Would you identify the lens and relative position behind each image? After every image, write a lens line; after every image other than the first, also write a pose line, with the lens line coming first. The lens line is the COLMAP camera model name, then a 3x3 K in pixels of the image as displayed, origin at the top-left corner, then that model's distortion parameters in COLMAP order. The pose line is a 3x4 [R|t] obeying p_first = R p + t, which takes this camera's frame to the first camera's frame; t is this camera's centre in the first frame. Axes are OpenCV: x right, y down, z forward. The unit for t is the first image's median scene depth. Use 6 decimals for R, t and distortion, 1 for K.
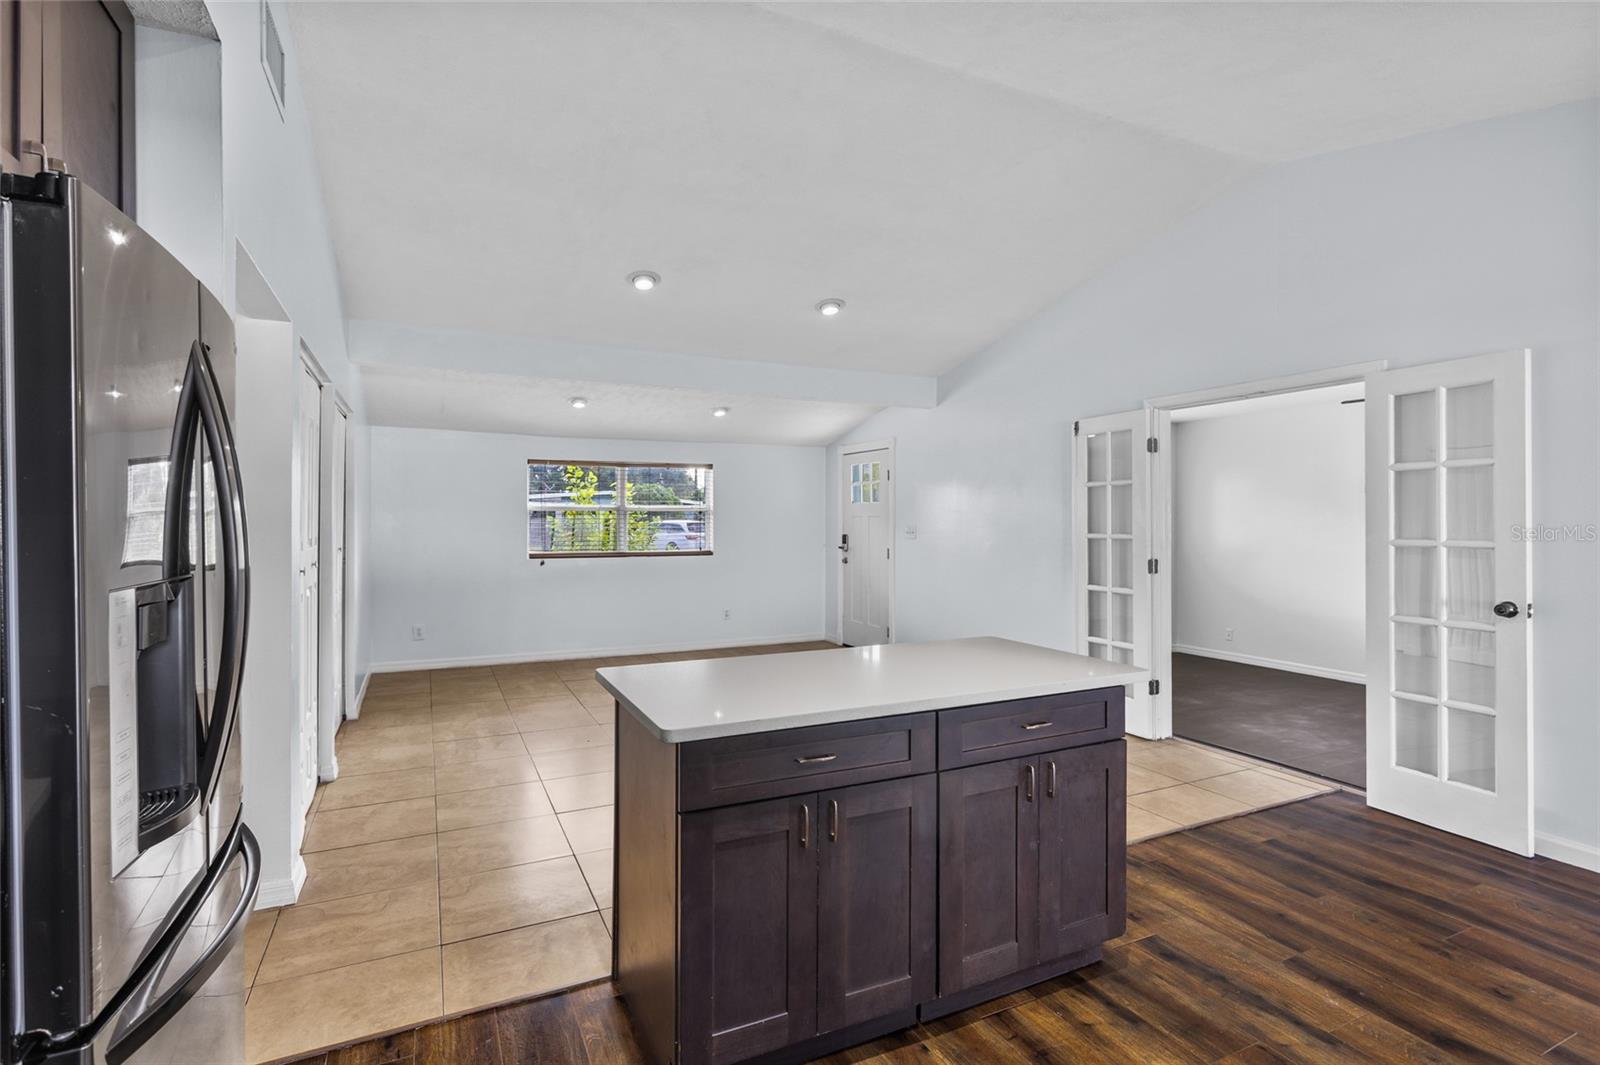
lens RADIAL K [[773.1, 0, 802.6], [0, 773.1, 508.5], [0, 0, 1]] dist [-0.000898, 0.000000]
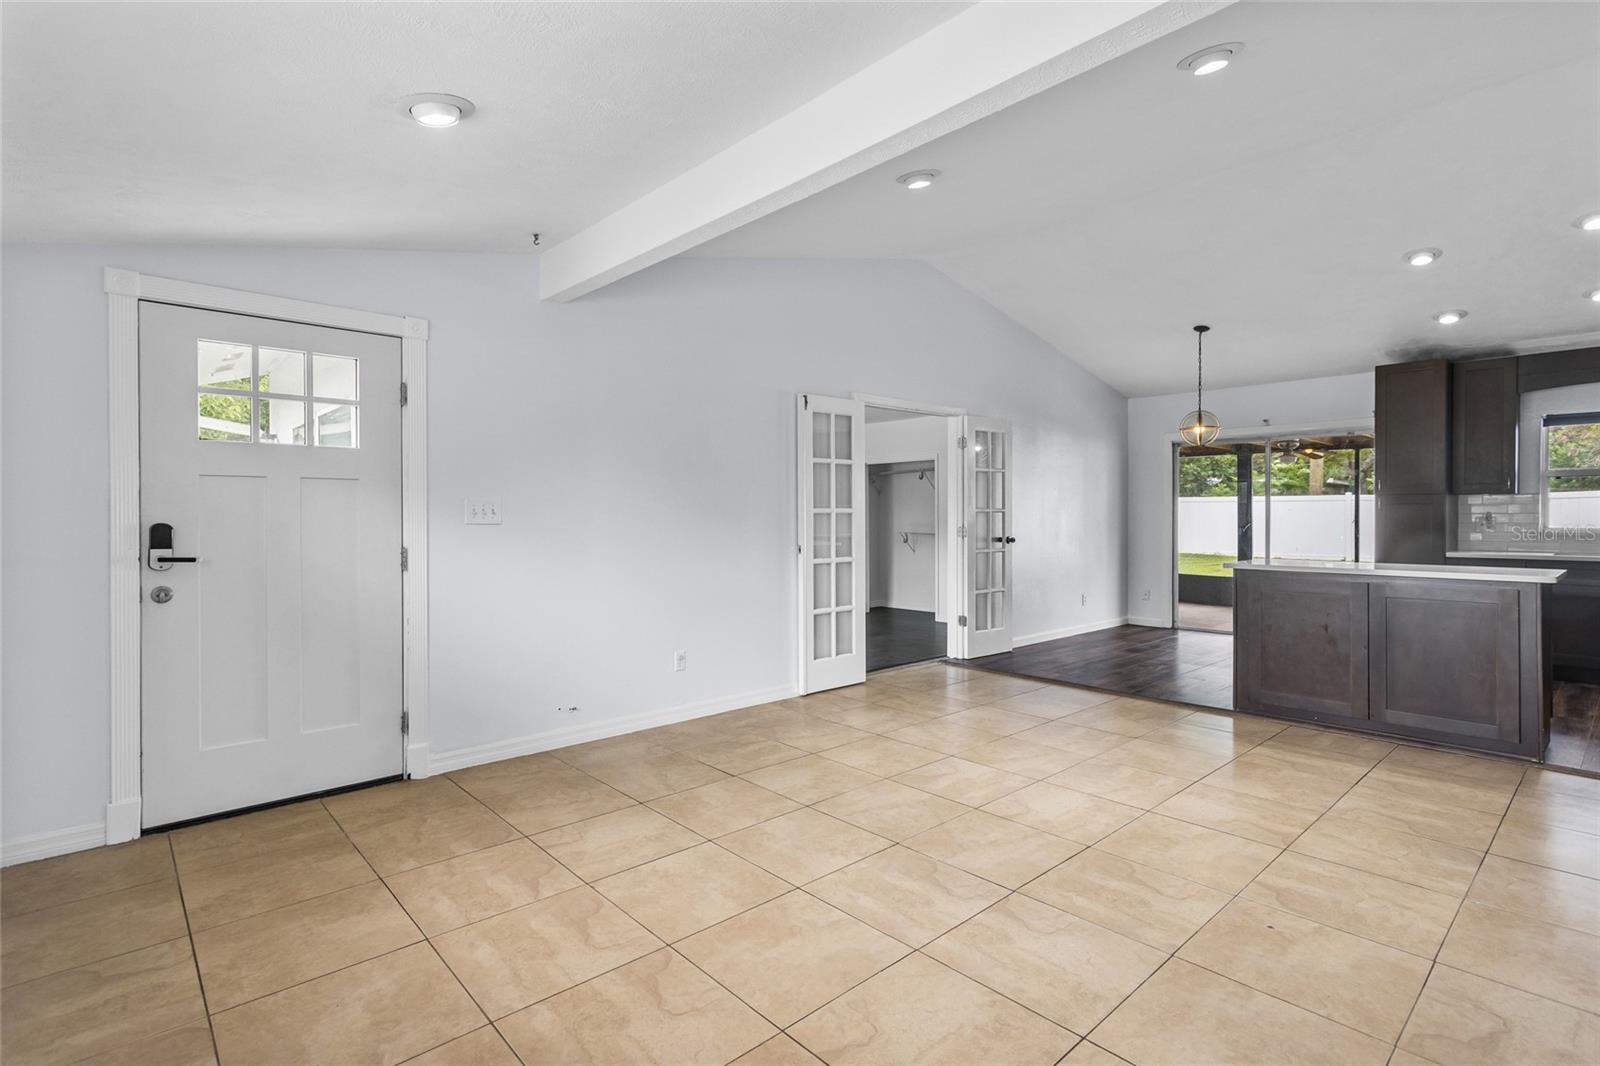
lens RADIAL K [[767.7, 0, 802.9], [0, 767.7, 522.7], [0, 0, 1]] dist [-0.001886, 0.000033]
pose [[-0.279115, -0.008186, 0.960223, -0.457101], [-0.009570, 0.999938, 0.005743, 0.034806], [-0.960210, -0.007586, -0.279176, 0.992938]]
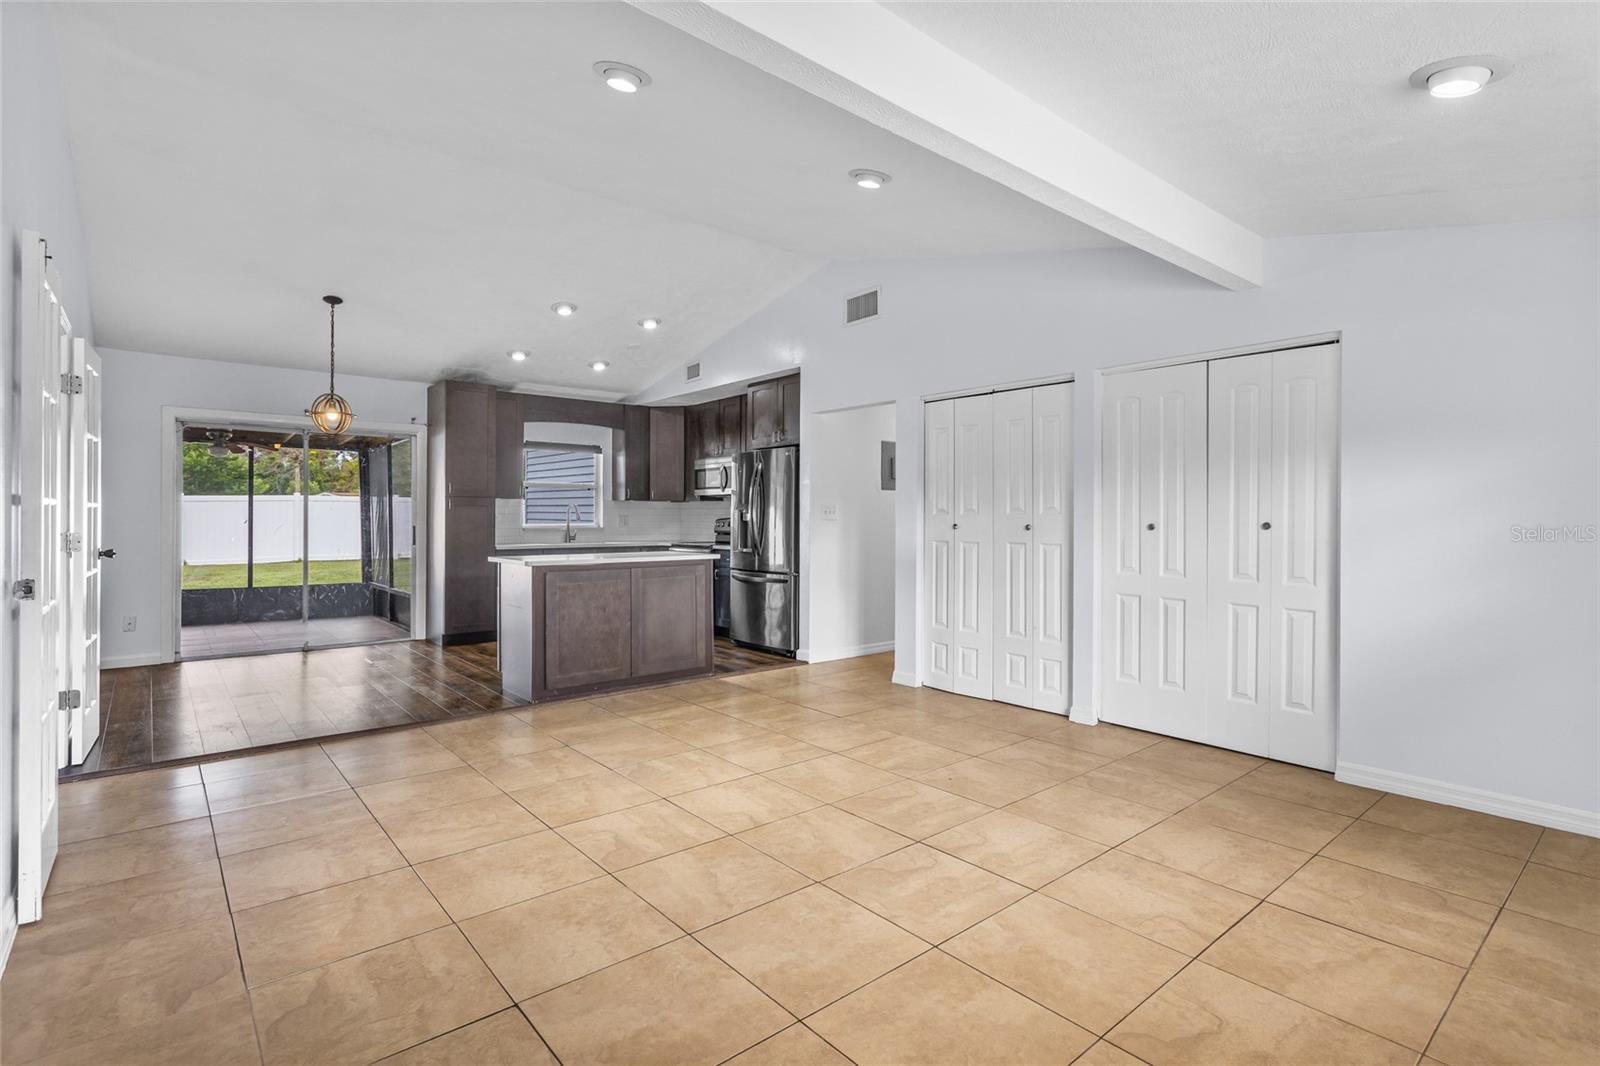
lens RADIAL K [[776.4, 0, 800.0], [0, 776.4, 533.0], [0, 0, 1]] dist [0.000868, 0.000898]
pose [[-0.969773, 0.003553, -0.243985, 0.033633], [0.001194, 0.999951, 0.009815, 0.038194], [0.244008, 0.009227, -0.969729, 1.189169]]
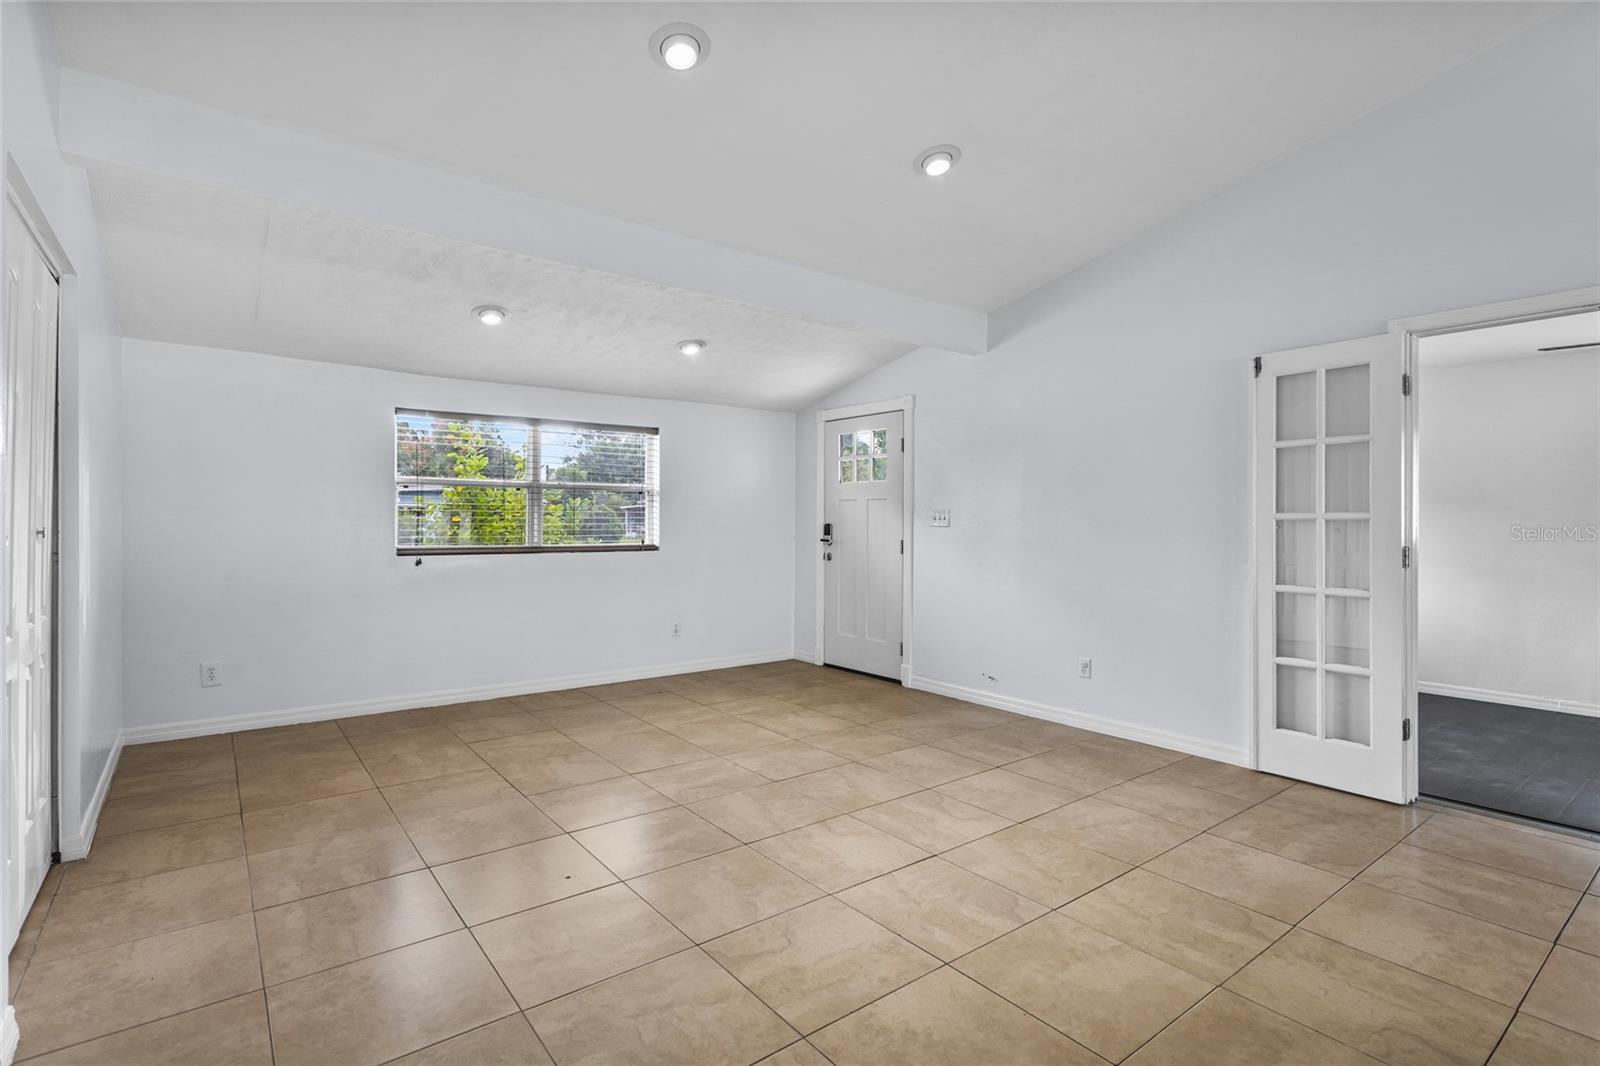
lens RADIAL K [[767.7, 0, 802.9], [0, 767.7, 522.7], [0, 0, 1]] dist [-0.001886, 0.000033]
pose [[0.978594, 0.003087, 0.205776, -0.158672], [-0.006433, 0.999858, 0.015594, 0.025431], [-0.205699, -0.016584, 0.978475, 0.301931]]
